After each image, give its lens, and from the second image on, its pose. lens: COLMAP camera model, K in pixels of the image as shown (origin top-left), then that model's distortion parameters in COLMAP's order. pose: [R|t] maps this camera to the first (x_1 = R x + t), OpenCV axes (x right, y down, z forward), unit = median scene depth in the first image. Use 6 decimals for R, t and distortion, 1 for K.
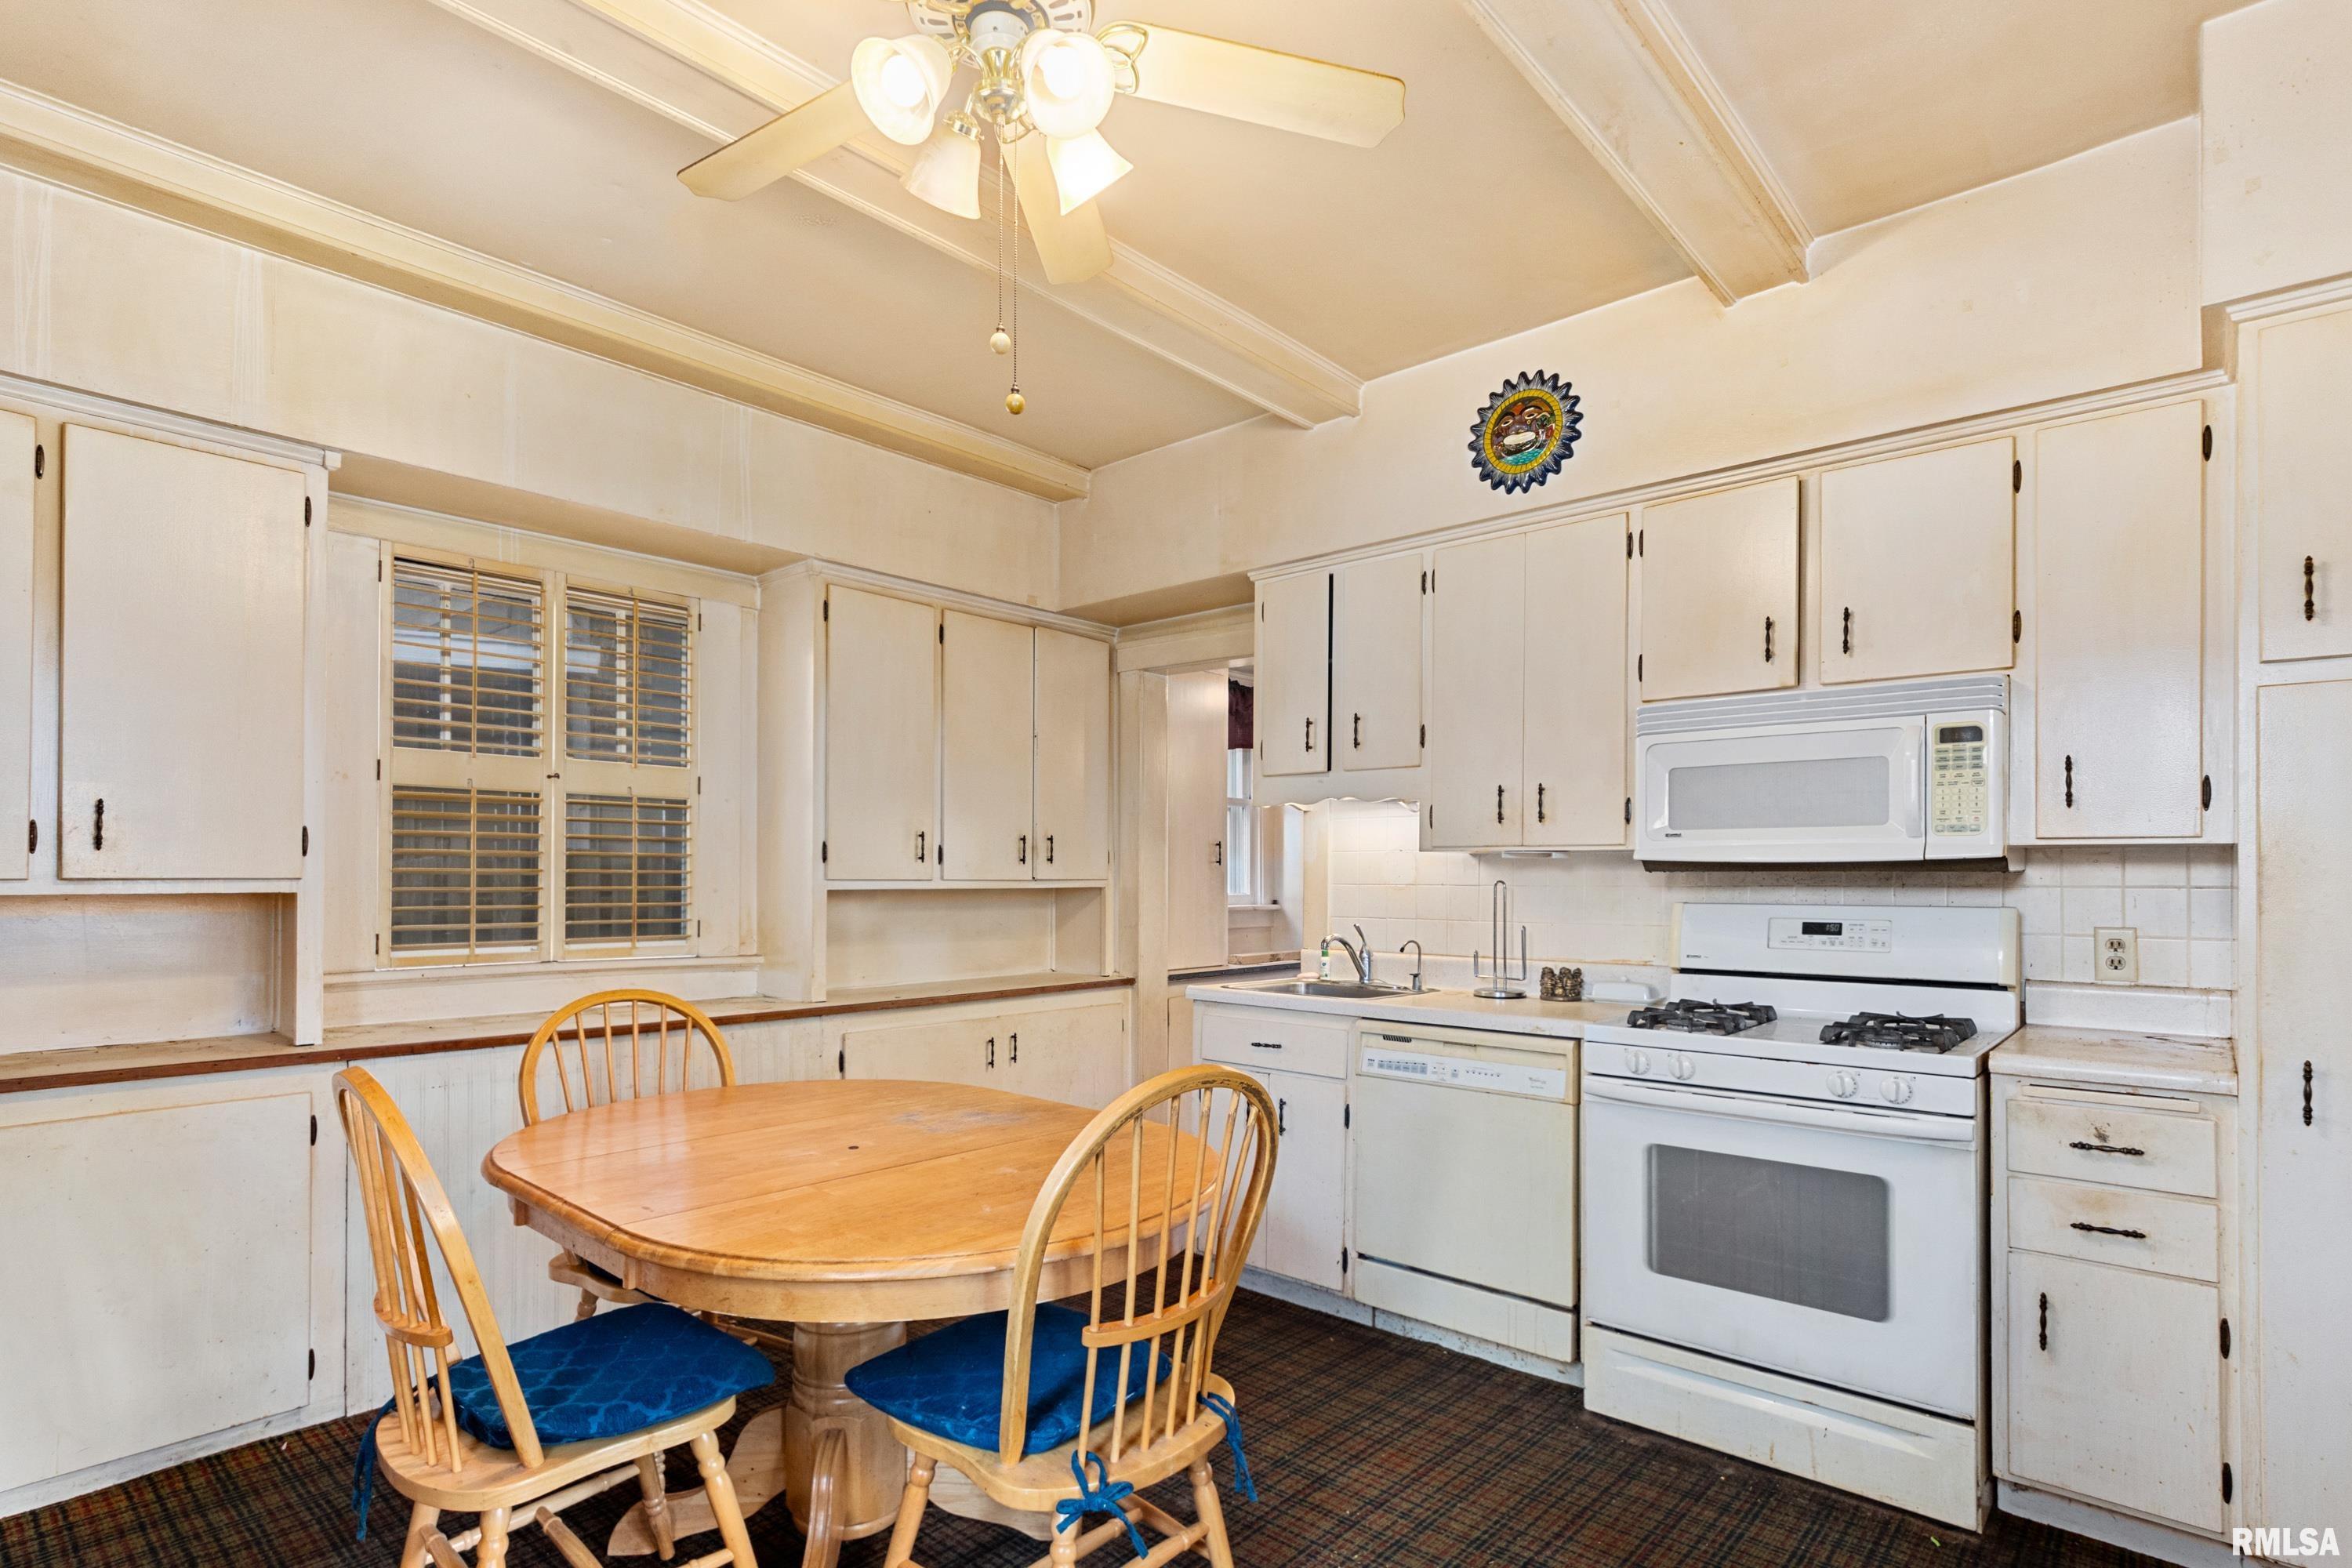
lens RADIAL K [[1184.2, 0, 1170.7], [0, 1184.2, 871.8], [0, 0, 1]] dist [0.000226, -0.000886]
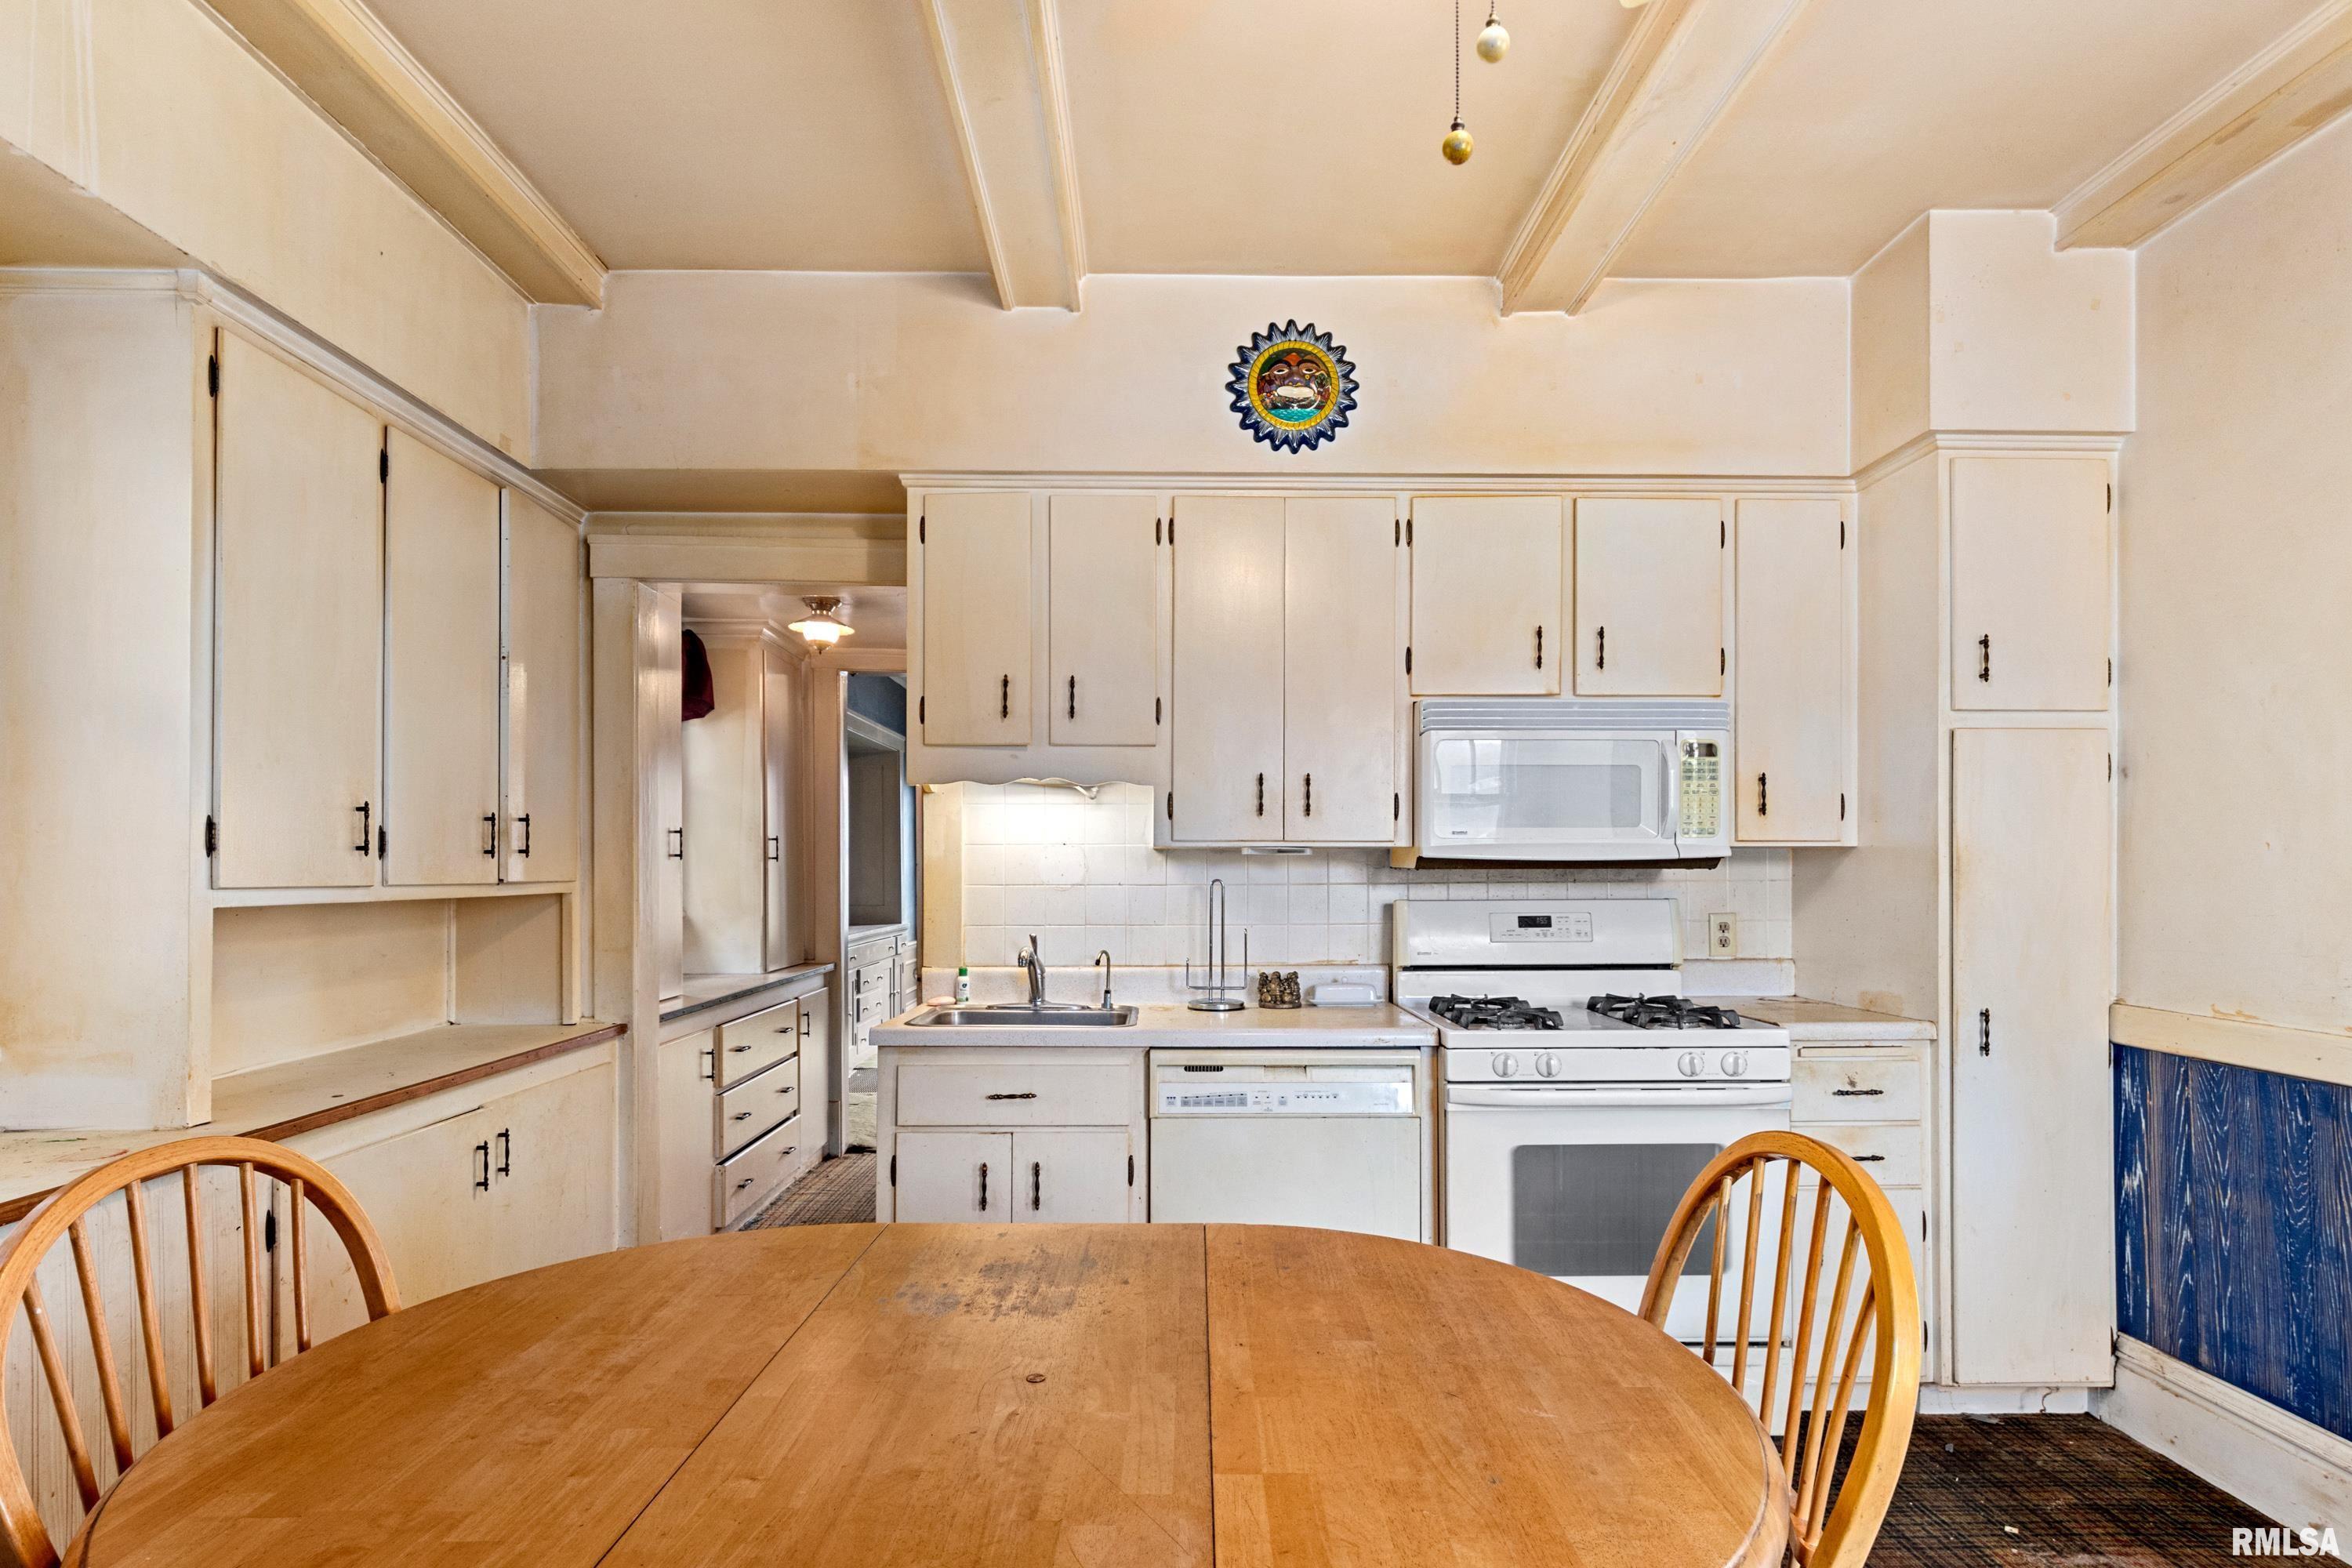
lens RADIAL K [[1237.6, 0, 1176.7], [0, 1237.6, 868.8], [0, 0, 1]] dist [0.002056, -0.001697]
pose [[0.733356, -0.003100, 0.679837, -0.416132], [0.001712, 0.999995, 0.002713, -0.003401], [-0.679842, -0.000825, 0.733358, 0.363924]]
